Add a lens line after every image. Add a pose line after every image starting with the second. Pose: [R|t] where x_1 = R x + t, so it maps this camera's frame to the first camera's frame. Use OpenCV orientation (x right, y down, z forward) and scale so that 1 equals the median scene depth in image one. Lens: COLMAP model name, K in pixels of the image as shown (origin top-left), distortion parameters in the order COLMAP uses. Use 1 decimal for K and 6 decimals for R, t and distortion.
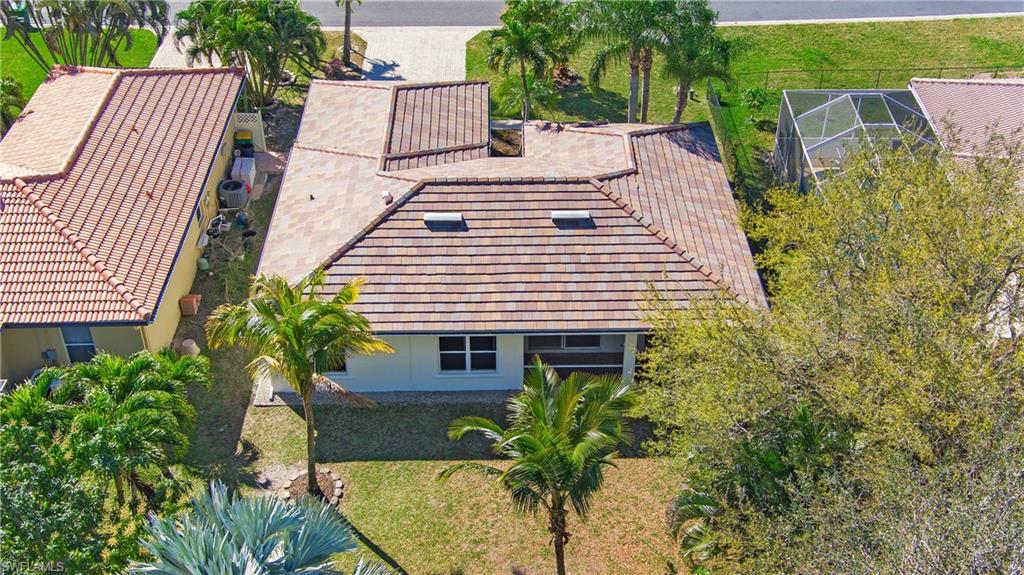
lens RADIAL K [[1168.9, 0, 512.0], [0, 1168.9, 287.5], [0, 0, 1]] dist [0.145843, 0.026595]
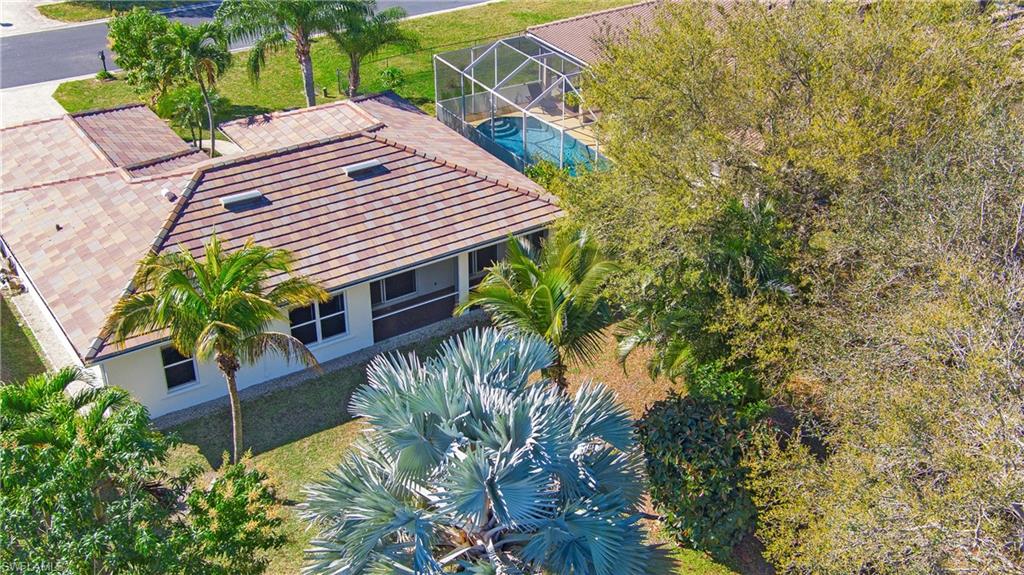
lens RADIAL K [[1168.9, 0, 512.0], [0, 1168.9, 287.5], [0, 0, 1]] dist [0.145843, 0.026595]
pose [[0.846270, -0.268685, 0.460038, -0.333942], [0.309479, 0.950803, -0.013990, 0.091298], [-0.433647, 0.154212, 0.887789, 0.069026]]
